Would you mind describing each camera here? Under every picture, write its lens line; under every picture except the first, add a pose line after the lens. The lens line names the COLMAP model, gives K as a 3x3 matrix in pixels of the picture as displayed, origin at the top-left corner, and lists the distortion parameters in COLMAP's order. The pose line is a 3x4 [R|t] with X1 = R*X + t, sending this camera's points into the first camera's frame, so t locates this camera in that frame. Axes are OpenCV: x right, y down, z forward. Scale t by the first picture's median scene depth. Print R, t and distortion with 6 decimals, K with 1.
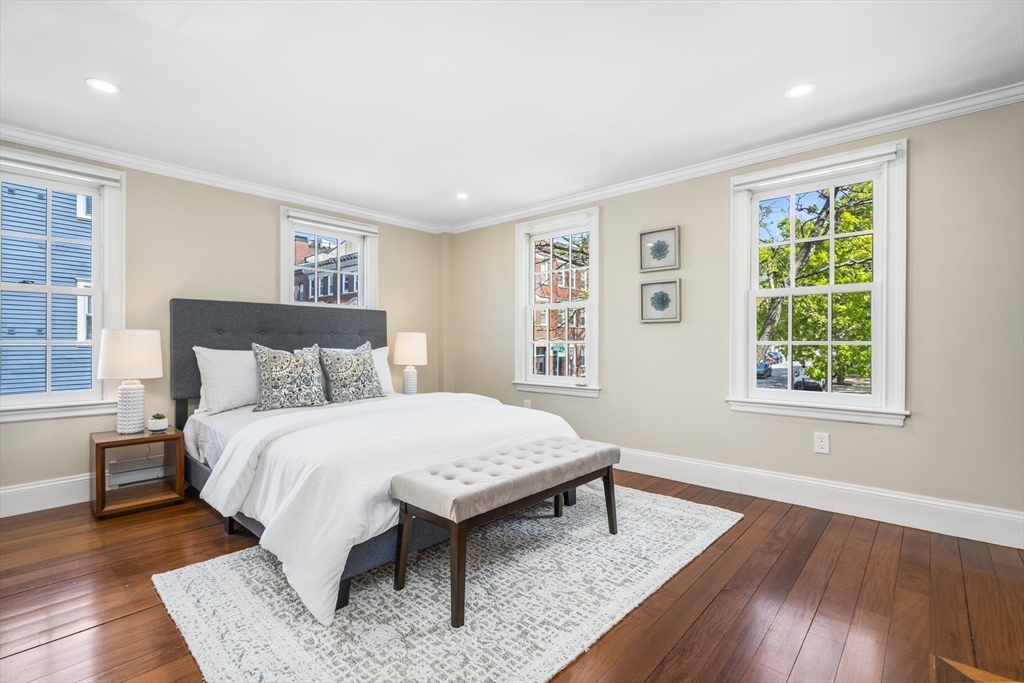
lens RADIAL K [[465.9, 0, 512.0], [0, 465.9, 341.5], [0, 0, 1]] dist [0.000692, 0.000137]
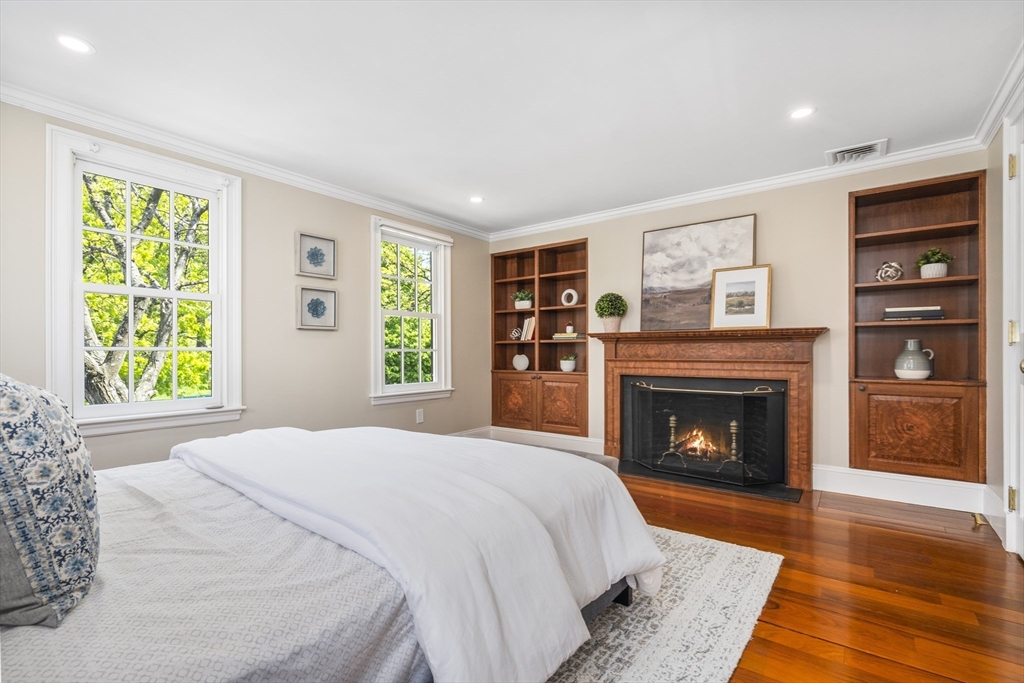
lens RADIAL K [[465.9, 0, 512.0], [0, 465.9, 341.5], [0, 0, 1]] dist [0.000692, 0.000137]
pose [[-0.078223, 0.020017, 0.996735, -0.718863], [-0.001360, 0.999795, -0.020185, 0.004203], [-0.996935, -0.002935, -0.078180, 0.678429]]
